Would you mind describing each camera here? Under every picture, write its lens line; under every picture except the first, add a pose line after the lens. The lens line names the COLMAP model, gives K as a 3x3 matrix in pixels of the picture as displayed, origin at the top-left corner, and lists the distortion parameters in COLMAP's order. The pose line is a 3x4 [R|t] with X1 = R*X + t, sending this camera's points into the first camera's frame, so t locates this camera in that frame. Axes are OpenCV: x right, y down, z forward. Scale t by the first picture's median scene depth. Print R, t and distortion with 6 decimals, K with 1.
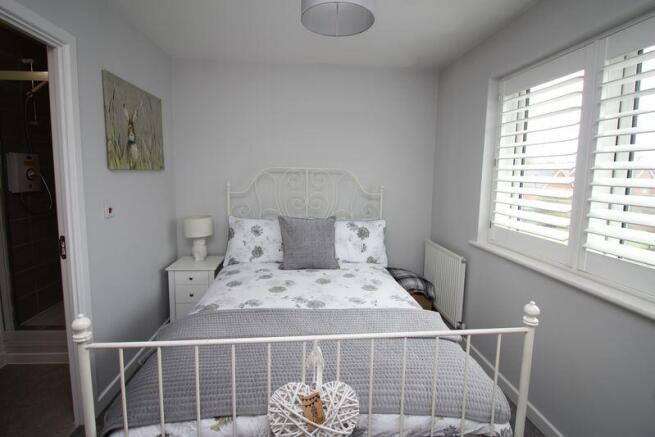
lens RADIAL K [[319.5, 0, 331.9], [0, 319.5, 215.3], [0, 0, 1]] dist [-0.003057, -0.000204]
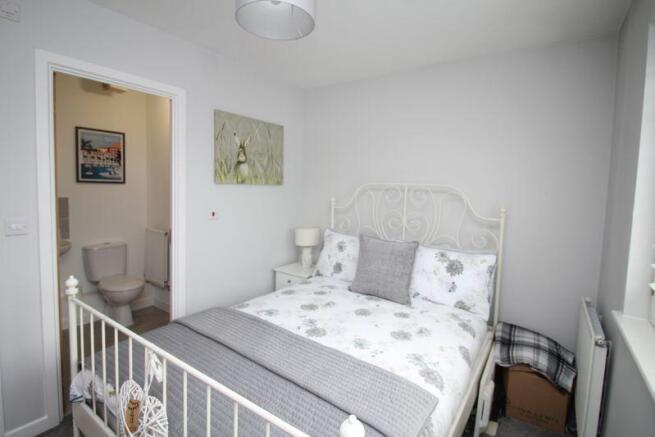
lens RADIAL K [[319.5, 0, 329.6], [0, 319.5, 216.4], [0, 0, 1]] dist [-0.003057, -0.000204]
pose [[0.763782, 0.069789, -0.641690, 0.378716], [-0.104716, 0.994365, -0.016496, -0.025171], [0.636924, 0.079794, 0.766786, 0.217569]]
